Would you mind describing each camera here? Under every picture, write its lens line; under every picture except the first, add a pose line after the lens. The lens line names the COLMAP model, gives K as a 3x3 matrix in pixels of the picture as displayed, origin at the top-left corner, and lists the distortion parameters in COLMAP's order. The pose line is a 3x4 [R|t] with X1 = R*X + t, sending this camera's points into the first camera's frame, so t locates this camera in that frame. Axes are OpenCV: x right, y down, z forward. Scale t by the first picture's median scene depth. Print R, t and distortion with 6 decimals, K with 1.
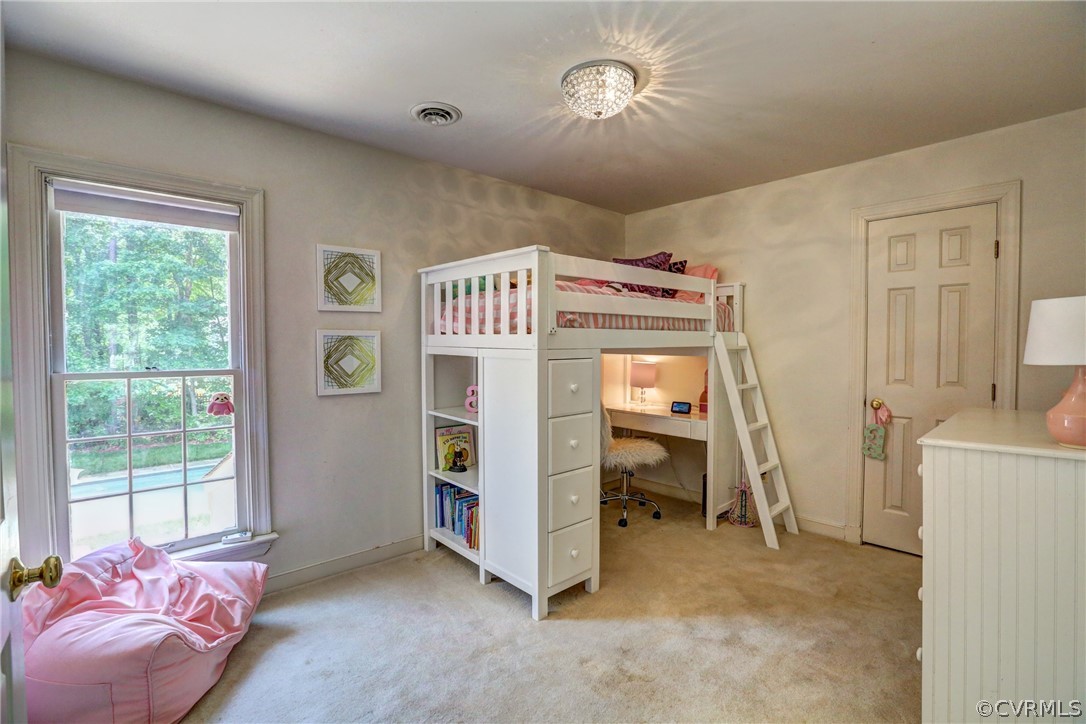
lens RADIAL K [[494.2, 0, 536.3], [0, 494.2, 360.0], [0, 0, 1]] dist [-0.031472, 0.005731]
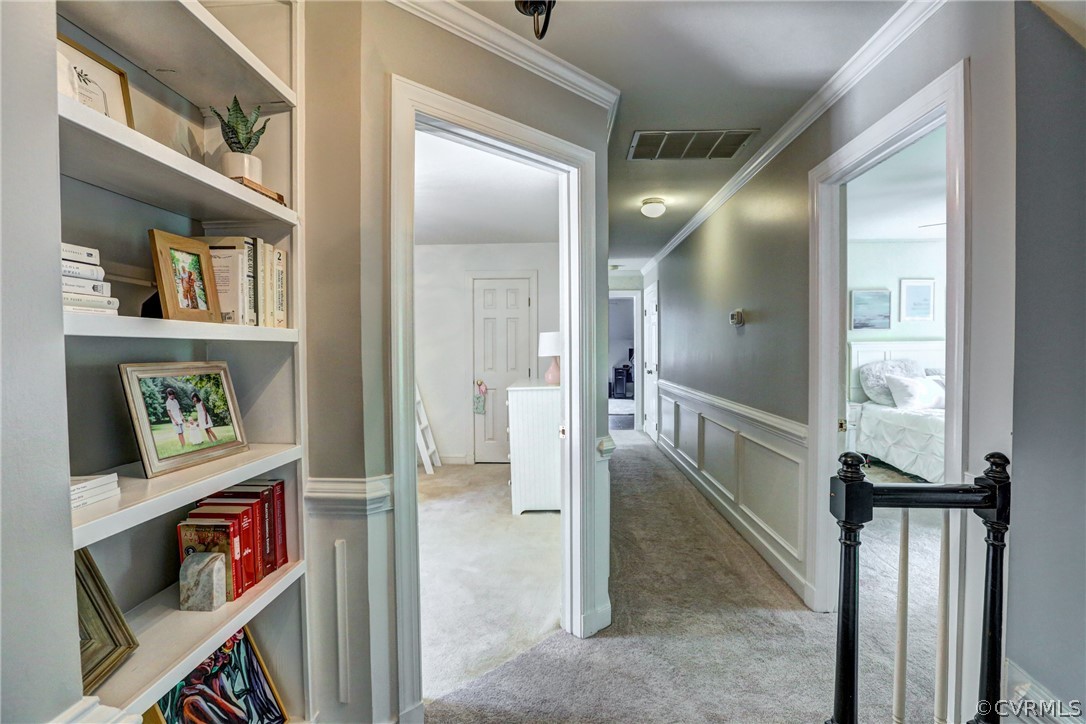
lens RADIAL K [[494.2, 0, 540.0], [0, 494.2, 359.1], [0, 0, 1]] dist [-0.031472, 0.005731]
pose [[0.707262, -0.013365, 0.706825, -0.425905], [0.020624, 0.999786, -0.001732, 0.012270], [-0.706651, 0.015803, 0.707386, -0.438729]]
